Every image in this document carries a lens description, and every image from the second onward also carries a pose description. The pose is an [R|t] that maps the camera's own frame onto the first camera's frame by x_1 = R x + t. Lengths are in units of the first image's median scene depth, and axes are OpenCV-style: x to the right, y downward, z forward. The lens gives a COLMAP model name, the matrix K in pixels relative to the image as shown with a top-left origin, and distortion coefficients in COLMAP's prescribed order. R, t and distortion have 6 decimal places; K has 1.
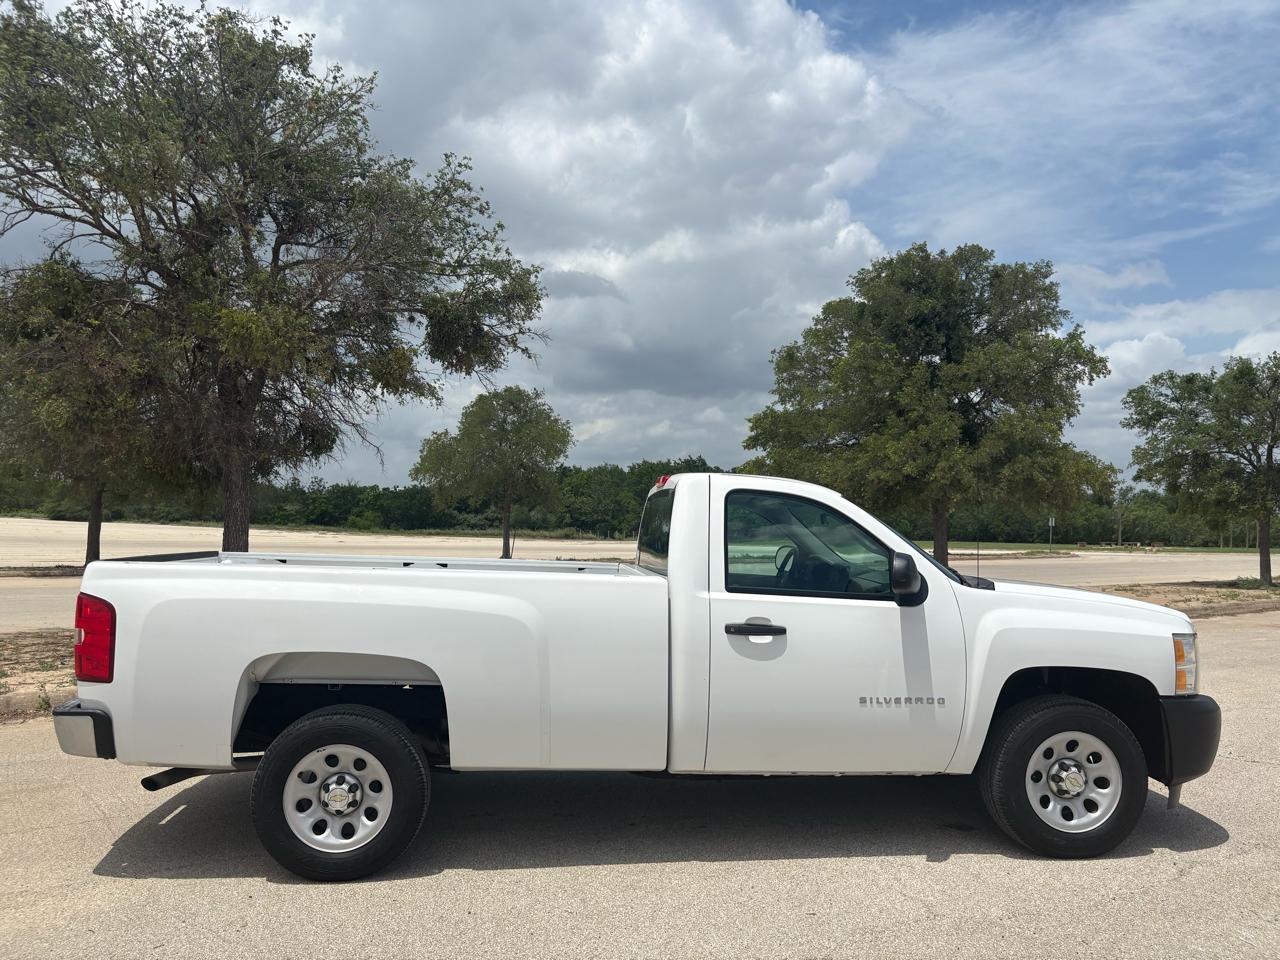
lens RADIAL K [[1003.4, 0, 649.0], [0, 1003.4, 492.3], [0, 0, 1]] dist [0.046488, -0.067111]
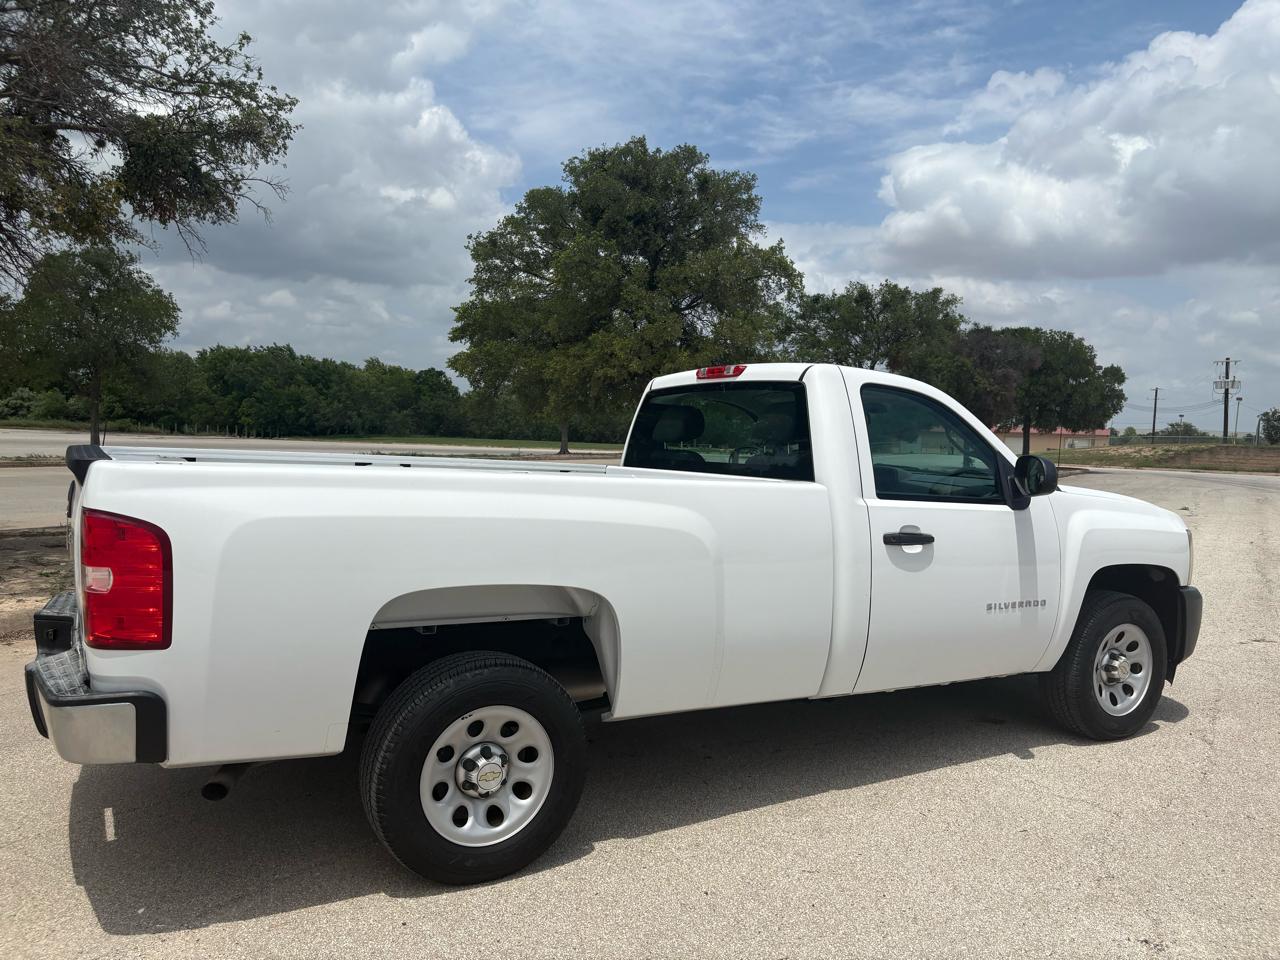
lens RADIAL K [[1003.4, 0, 666.5], [0, 1003.4, 496.3], [0, 0, 1]] dist [0.046488, -0.067111]
pose [[0.901101, -0.011110, 0.433468, -0.133286], [-0.034145, 0.994749, 0.096477, 0.004510], [-0.432264, -0.101736, 0.895990, 0.074588]]
